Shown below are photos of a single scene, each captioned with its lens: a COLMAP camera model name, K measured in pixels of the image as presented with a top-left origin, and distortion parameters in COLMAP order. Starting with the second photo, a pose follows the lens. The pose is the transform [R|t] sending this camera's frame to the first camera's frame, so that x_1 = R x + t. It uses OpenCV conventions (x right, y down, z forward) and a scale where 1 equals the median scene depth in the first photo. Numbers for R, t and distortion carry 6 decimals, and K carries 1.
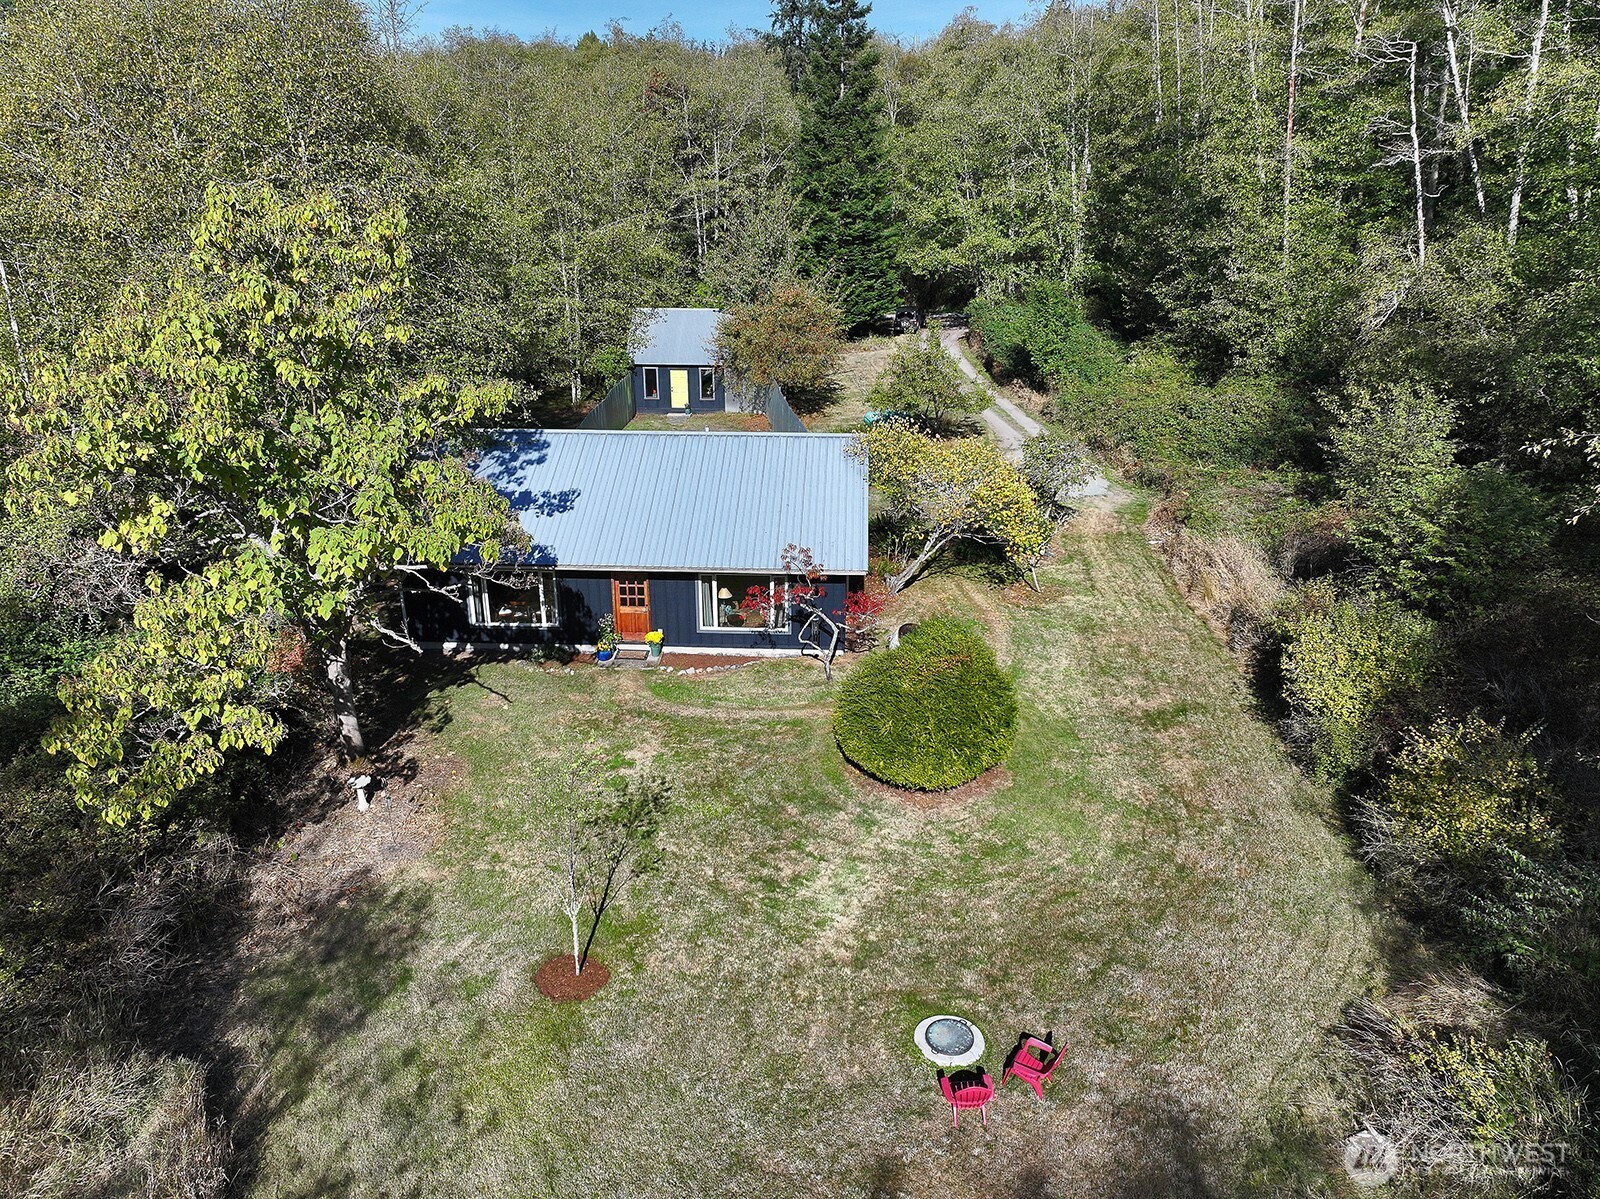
lens RADIAL K [[1131.5, 0, 800.0], [0, 1131.5, 599.5], [0, 0, 1]] dist [0.001676, 0.022661]
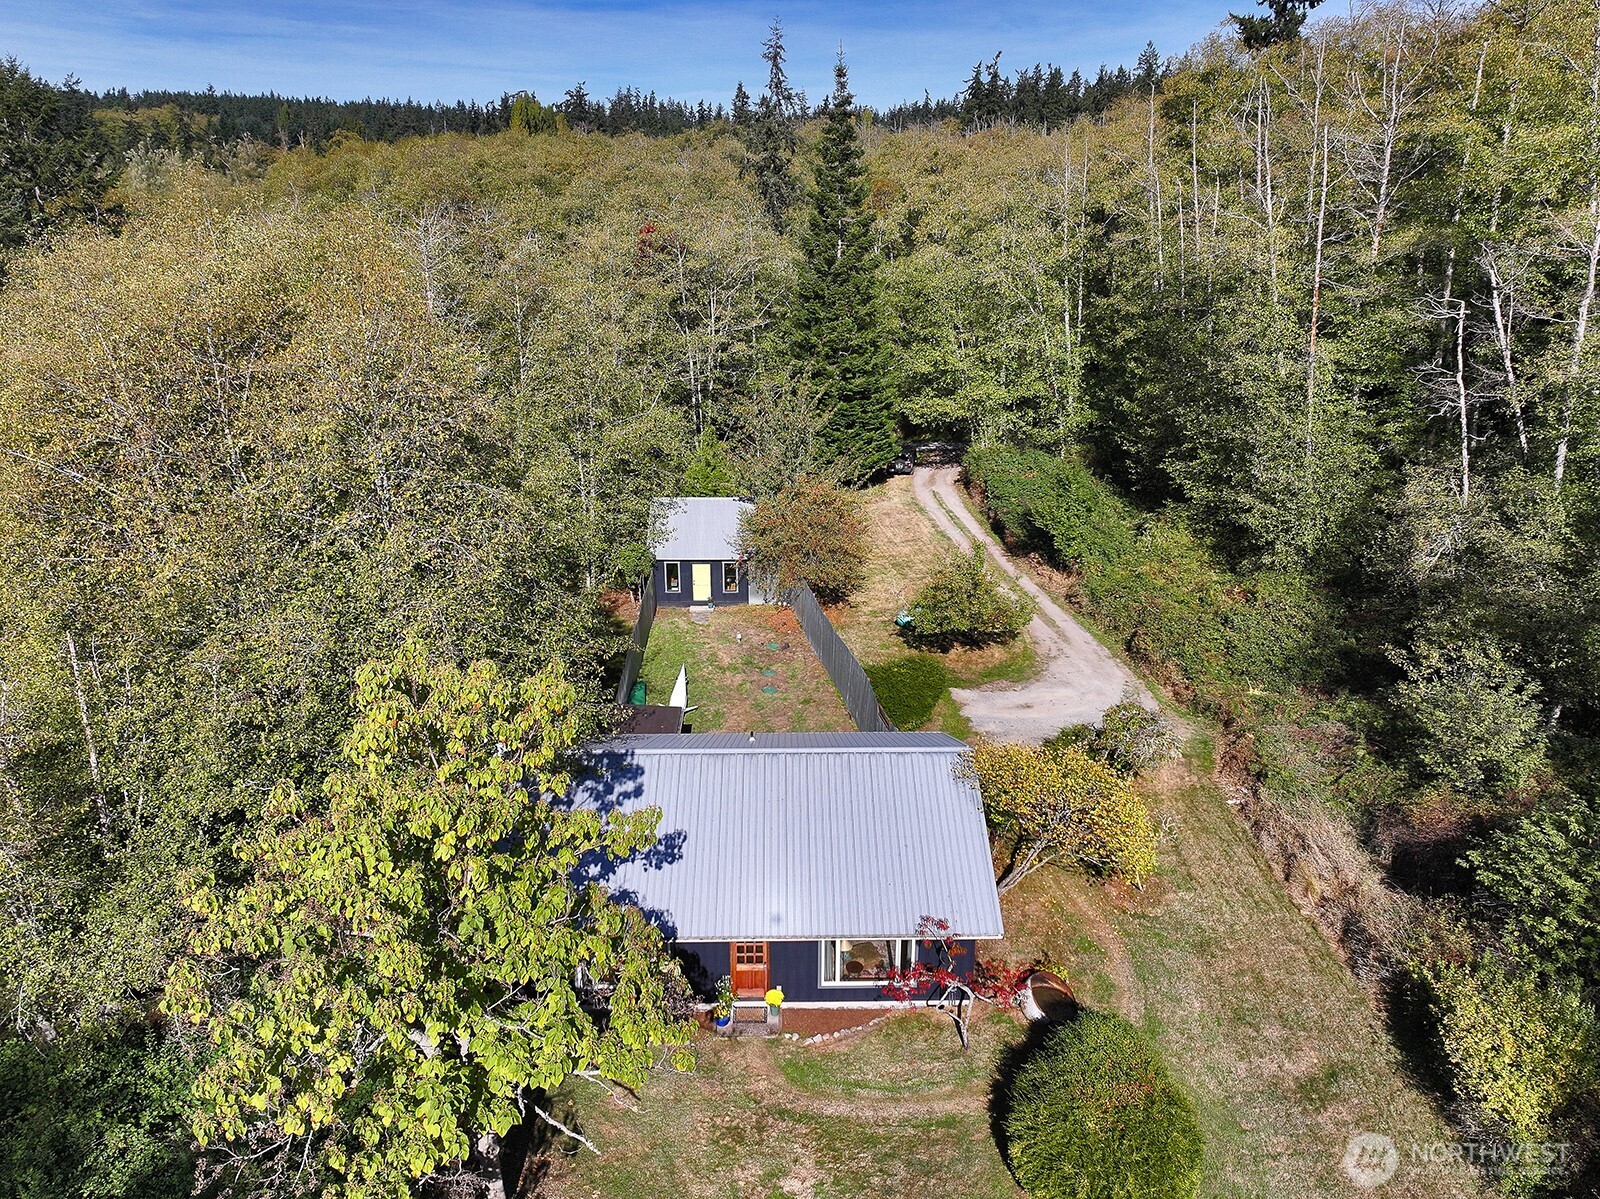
lens RADIAL K [[1131.5, 0, 800.0], [0, 1131.5, 599.5], [0, 0, 1]] dist [0.001676, 0.022661]
pose [[0.997678, -0.022679, 0.064215, -0.092927], [0.024137, 0.999466, -0.022030, -0.161409], [-0.063681, 0.023528, 0.997693, 0.023162]]
